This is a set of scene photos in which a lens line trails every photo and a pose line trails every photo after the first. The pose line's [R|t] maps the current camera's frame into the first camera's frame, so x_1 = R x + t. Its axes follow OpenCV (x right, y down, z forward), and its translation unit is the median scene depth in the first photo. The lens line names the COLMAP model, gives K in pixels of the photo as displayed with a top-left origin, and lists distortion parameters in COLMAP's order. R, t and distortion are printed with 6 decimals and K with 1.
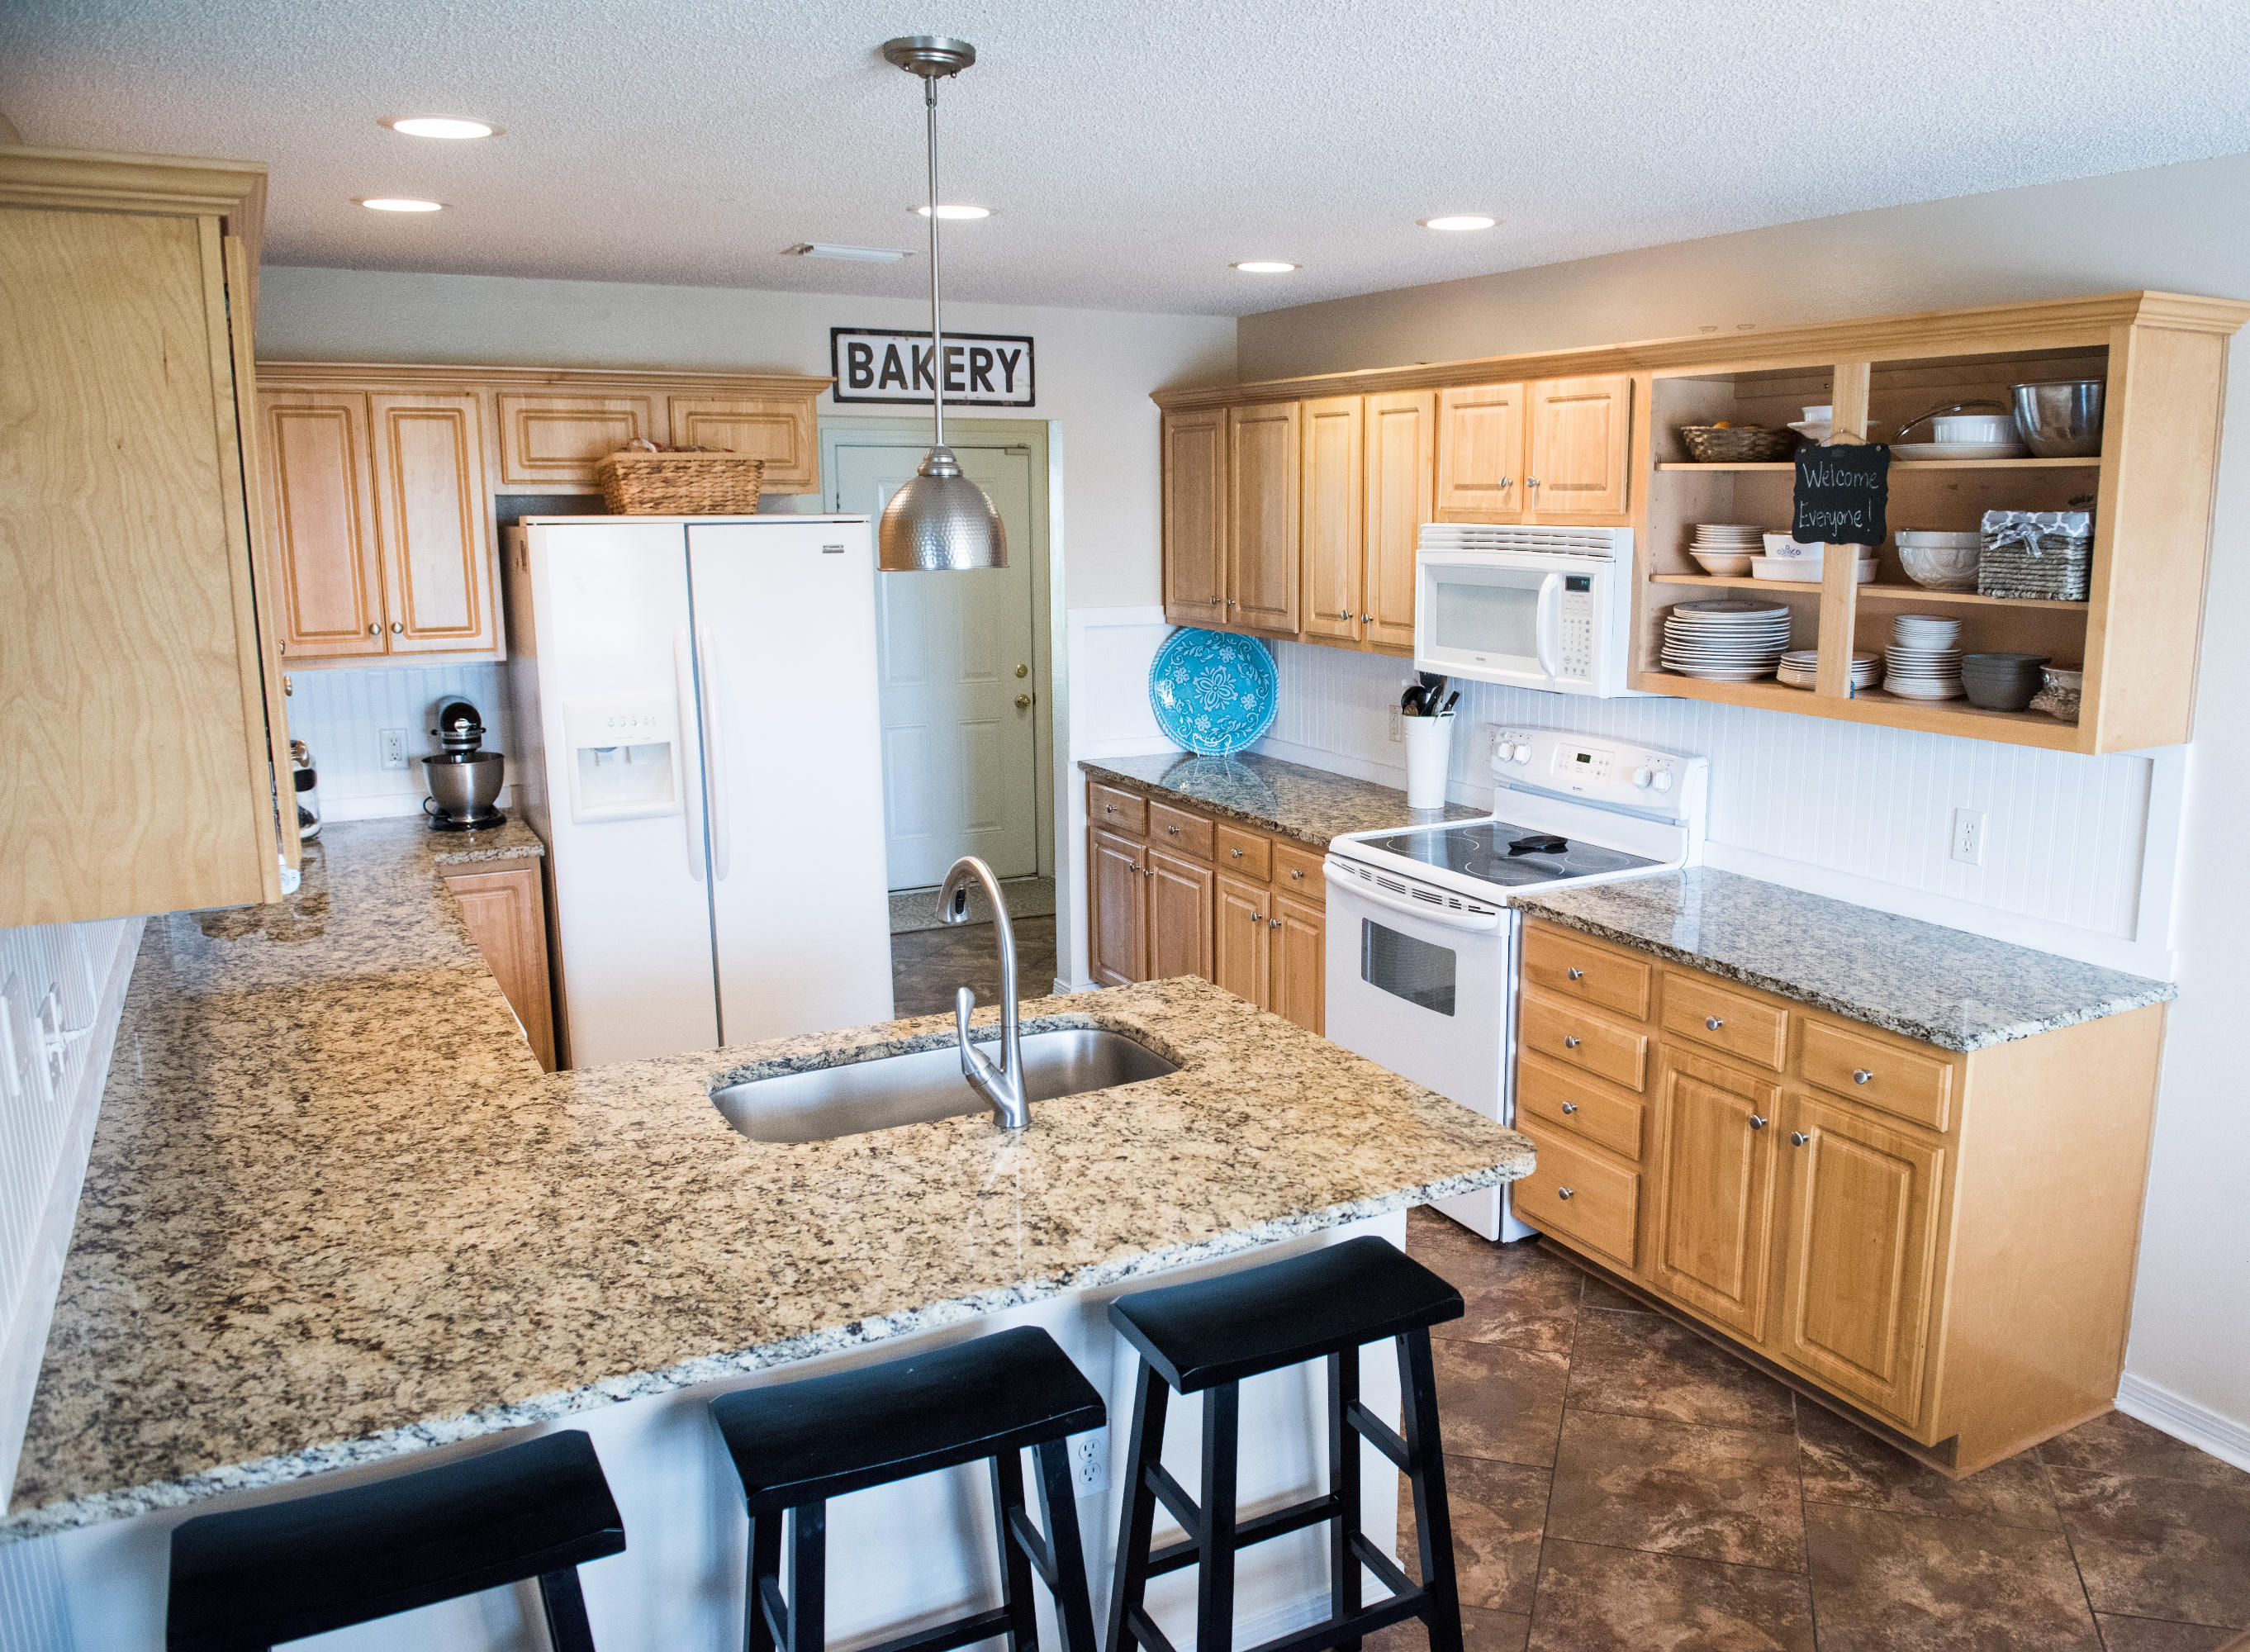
lens RADIAL K [[1722.1, 0, 1244.8], [0, 1722.1, 856.7], [0, 0, 1]] dist [-0.042069, -0.012350]
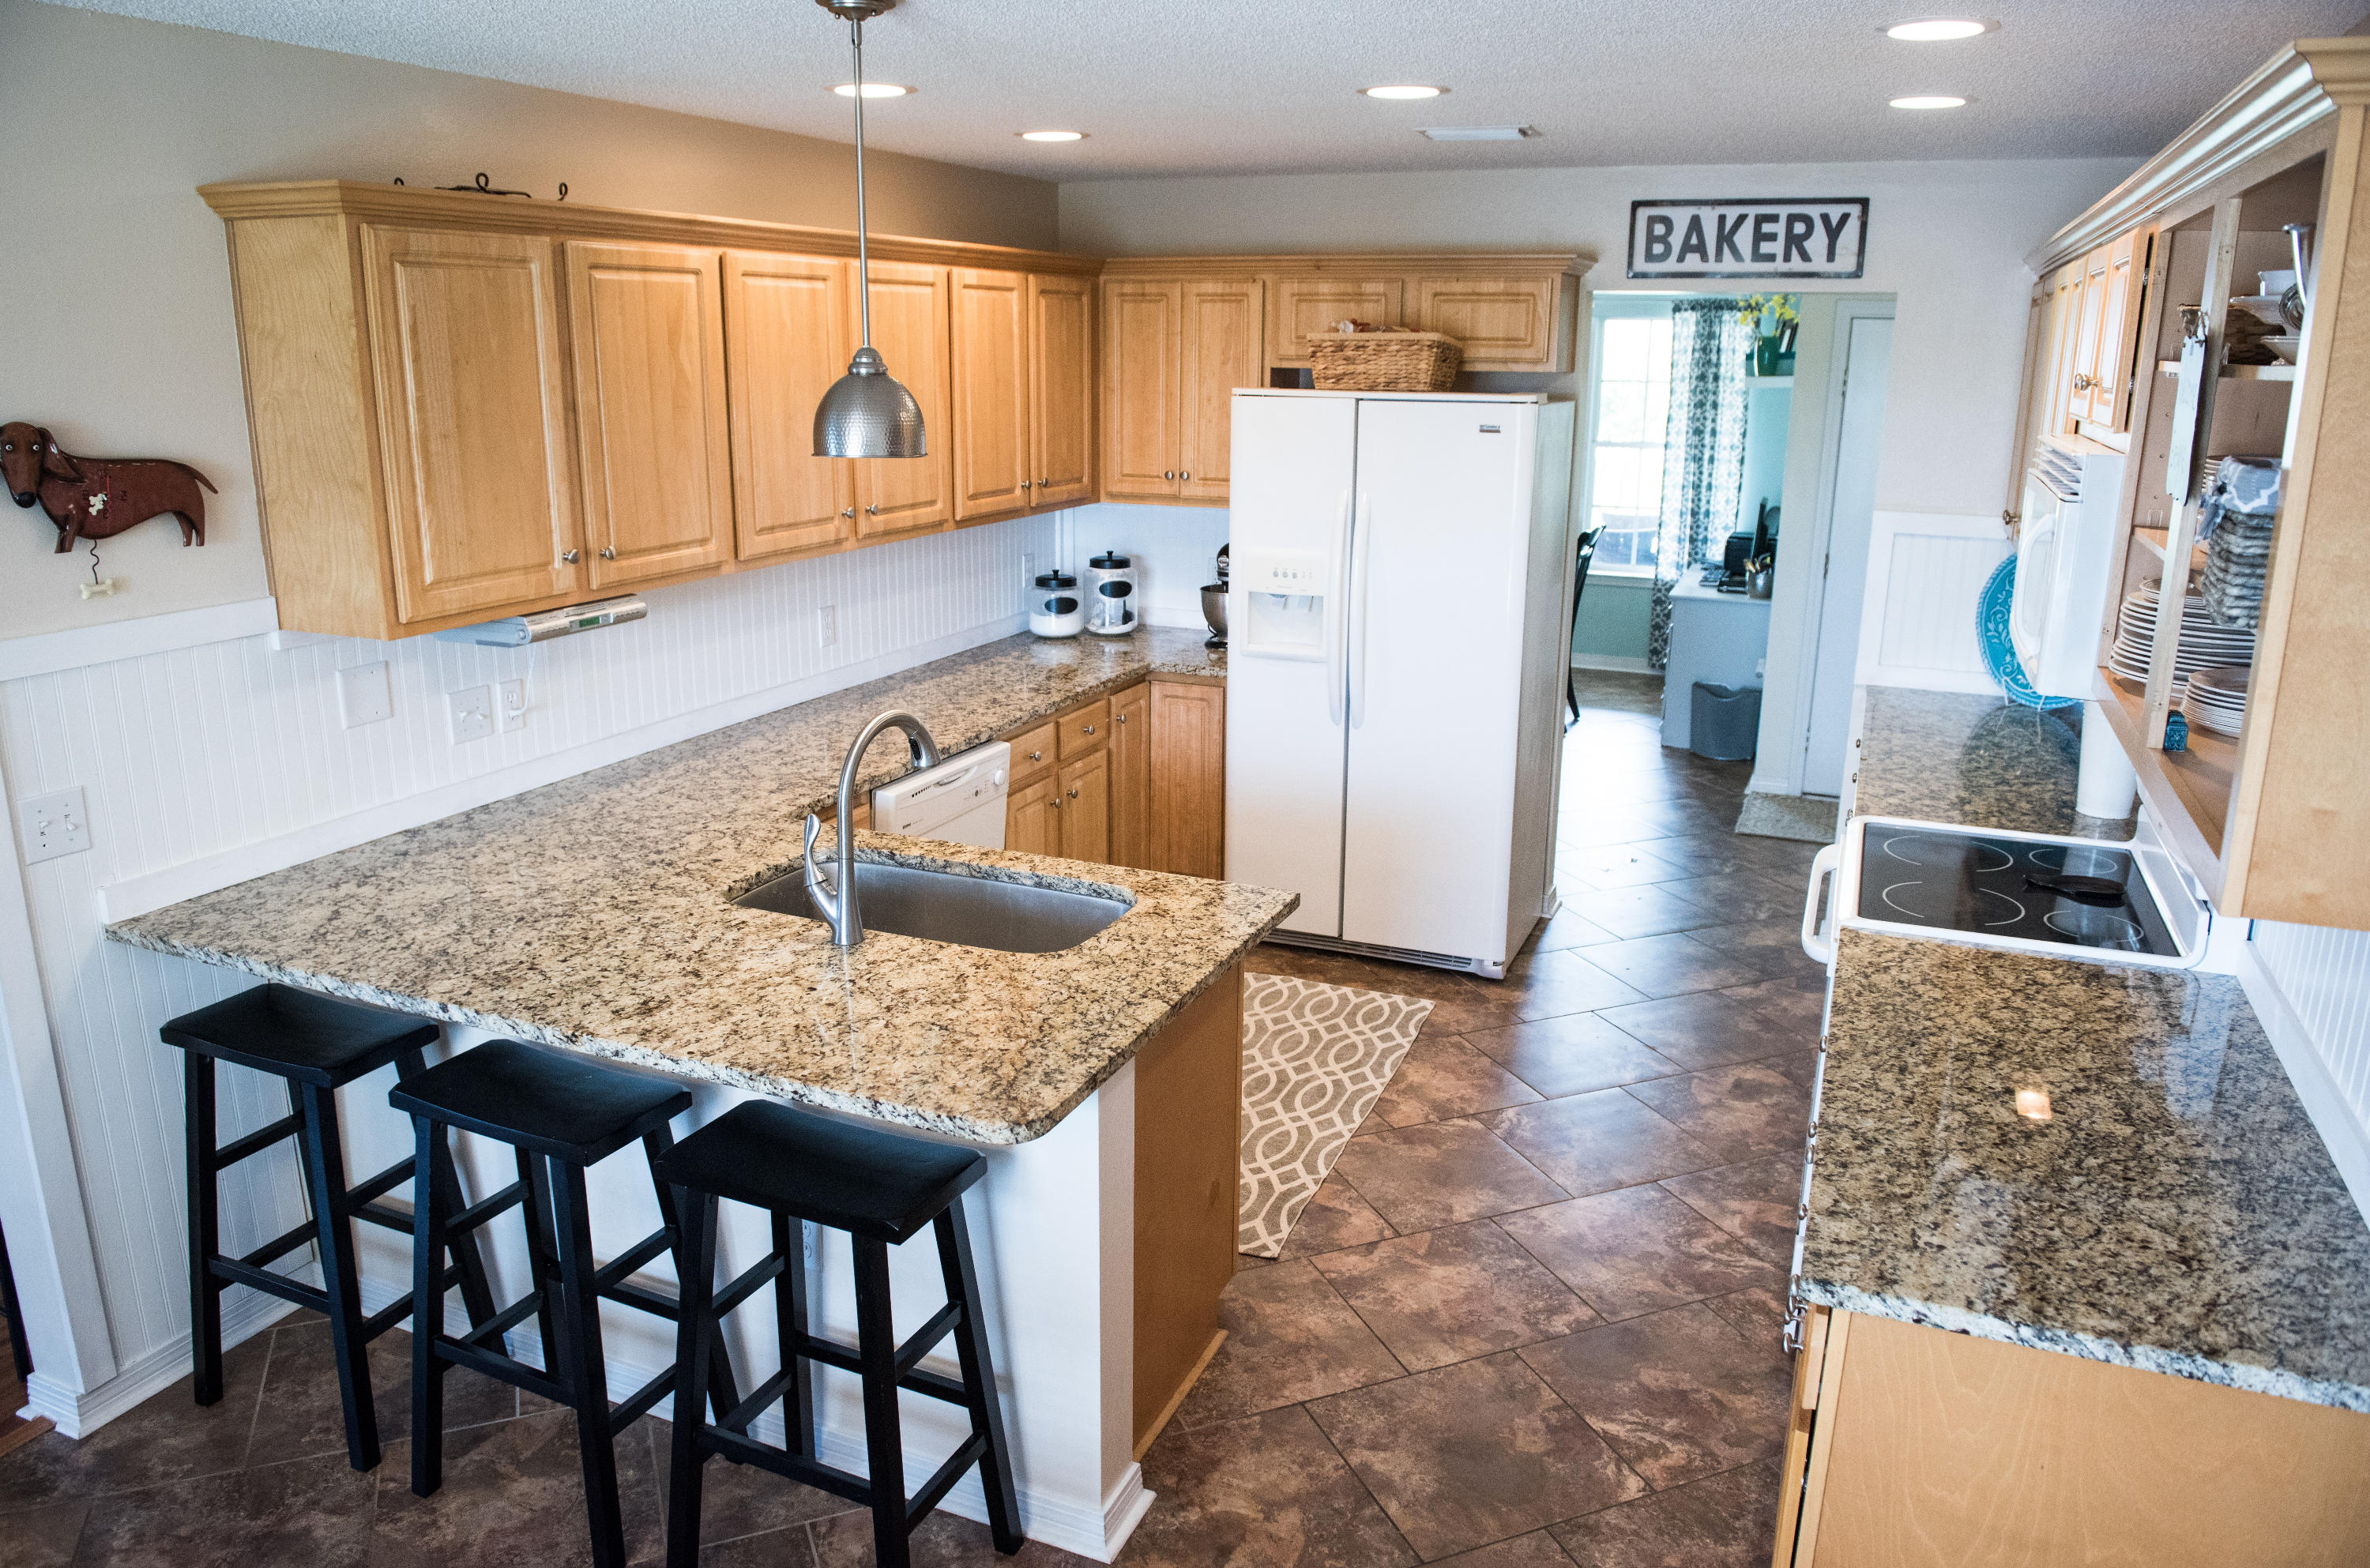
lens RADIAL K [[1684.7, 0, 1185.7], [0, 1684.7, 763.9], [0, 0, 1]] dist [-0.037269, -0.002803]
pose [[0.586687, 0.204073, -0.783679, 0.783148], [-0.173263, 0.976950, 0.124692, -0.129804], [0.791062, 0.062628, 0.608522, 0.438670]]
